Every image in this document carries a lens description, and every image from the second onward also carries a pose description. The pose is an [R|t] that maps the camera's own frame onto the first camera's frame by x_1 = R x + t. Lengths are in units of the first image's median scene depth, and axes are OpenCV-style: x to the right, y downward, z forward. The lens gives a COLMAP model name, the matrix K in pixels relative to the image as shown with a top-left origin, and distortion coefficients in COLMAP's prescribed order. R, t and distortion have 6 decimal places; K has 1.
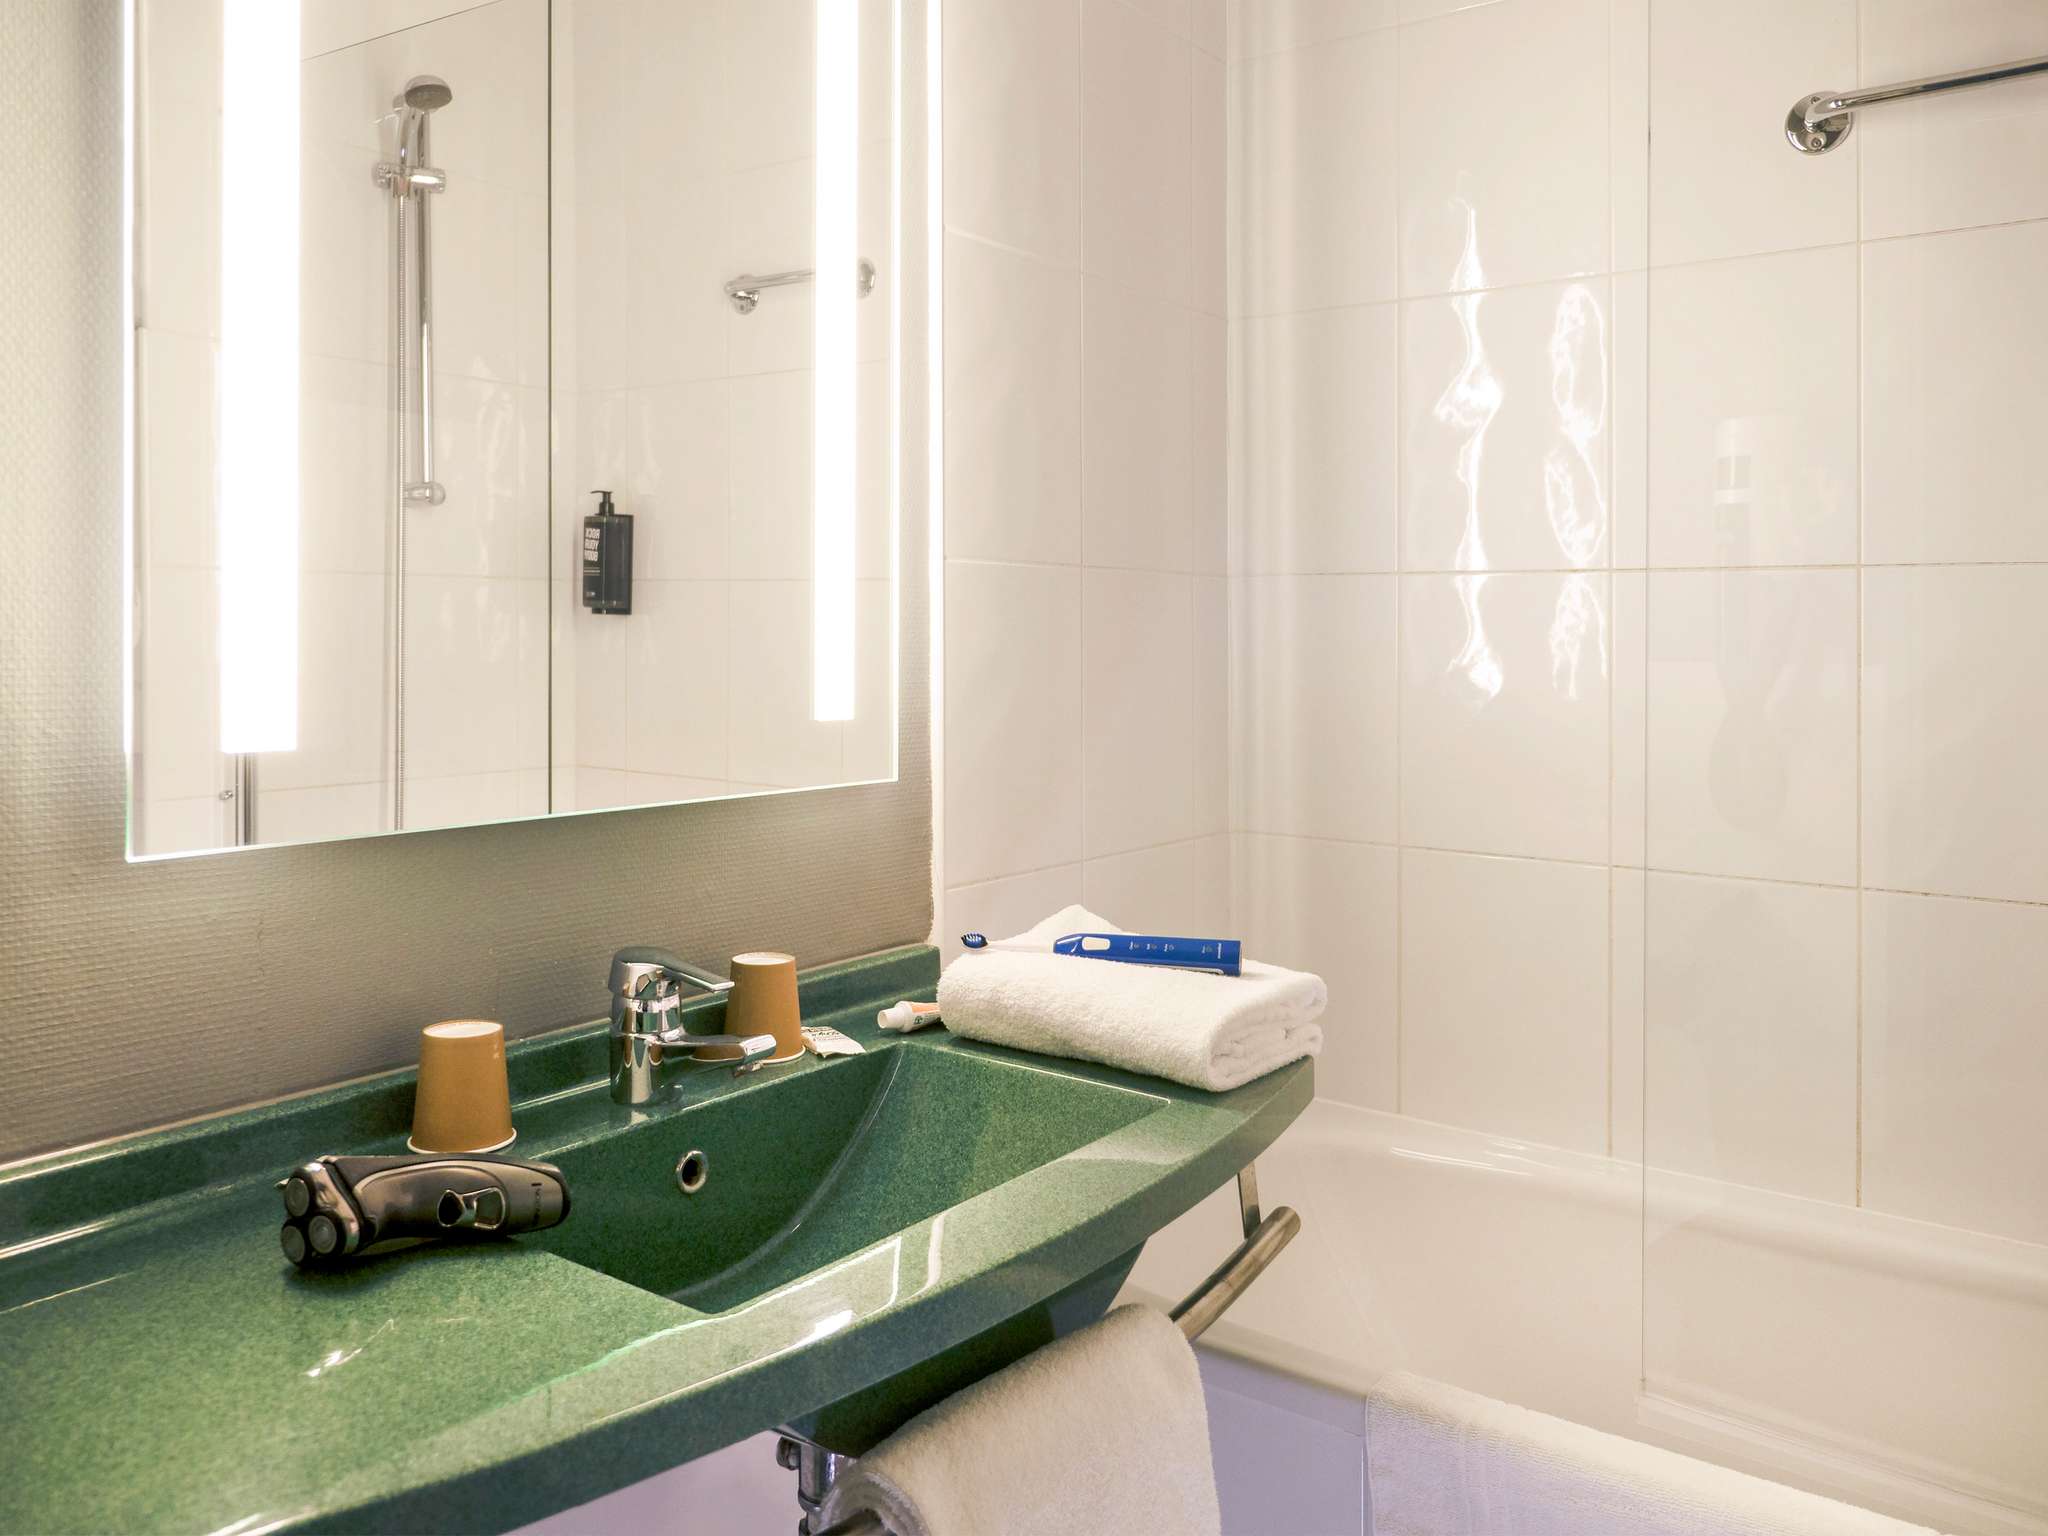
lens RADIAL K [[1537.8, 0, 1024.0], [0, 1537.8, 747.0], [0, 0, 1]] dist [0.003777, -0.060270]
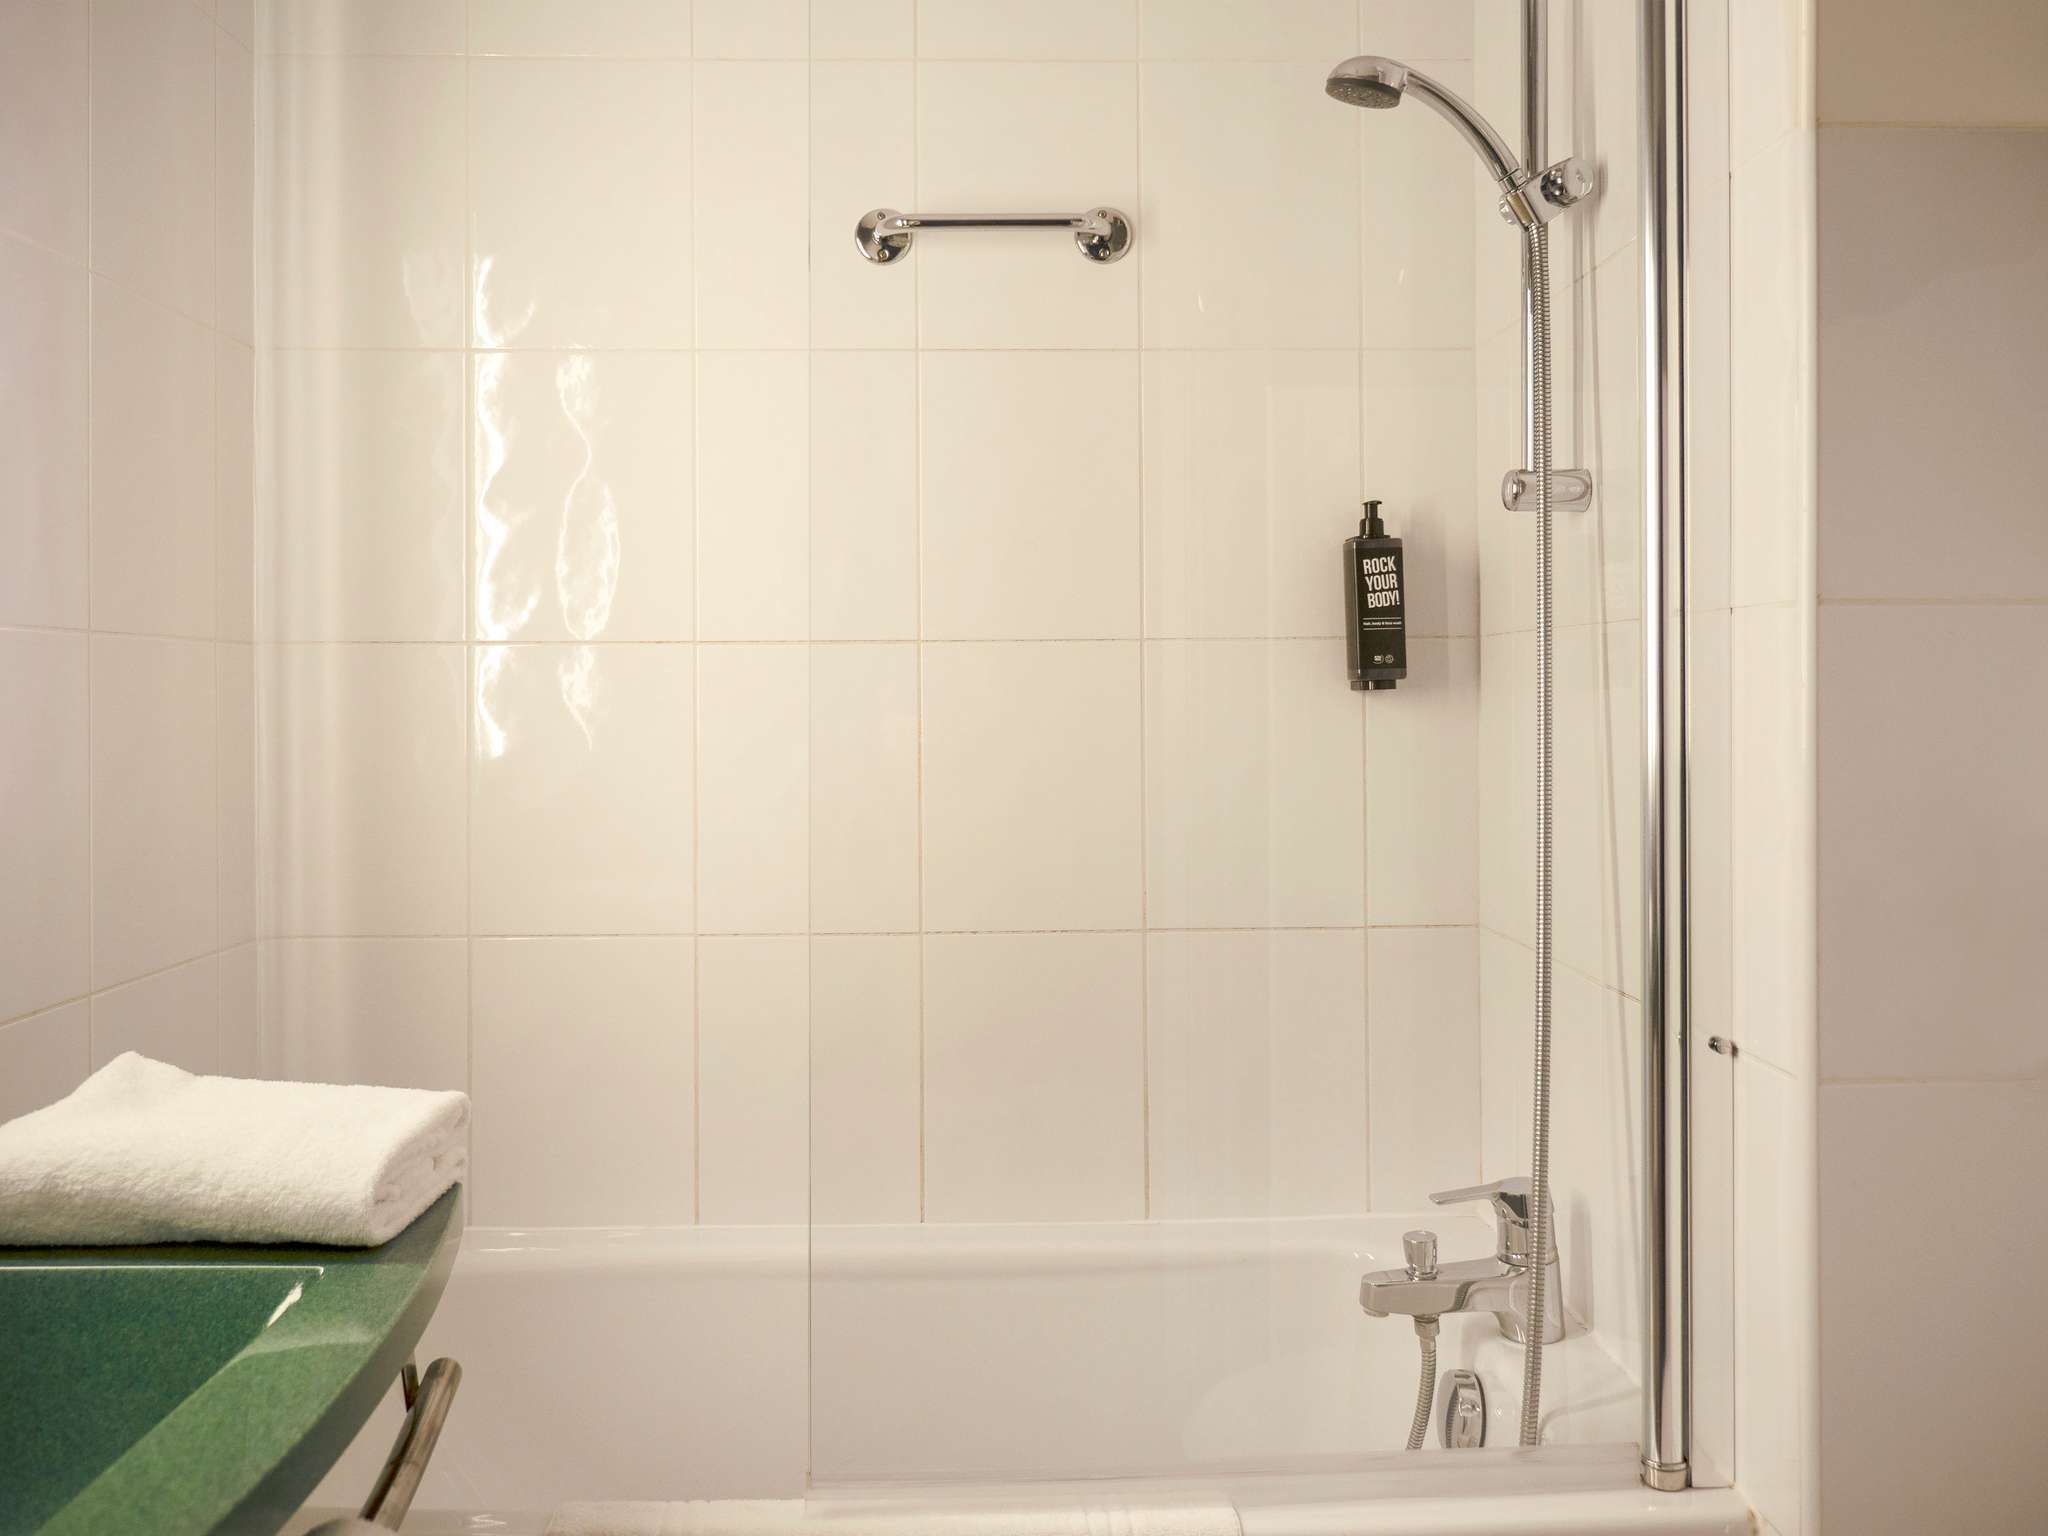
lens RADIAL K [[1563.5, 0, 1024.0], [0, 1563.5, 768.0], [0, 0, 1]] dist [-0.047710, -0.002708]
pose [[0.768440, -0.035470, 0.638938, -0.129253], [0.056892, 0.998296, -0.013004, -0.008463], [-0.637388, 0.046343, 0.769148, 0.094068]]
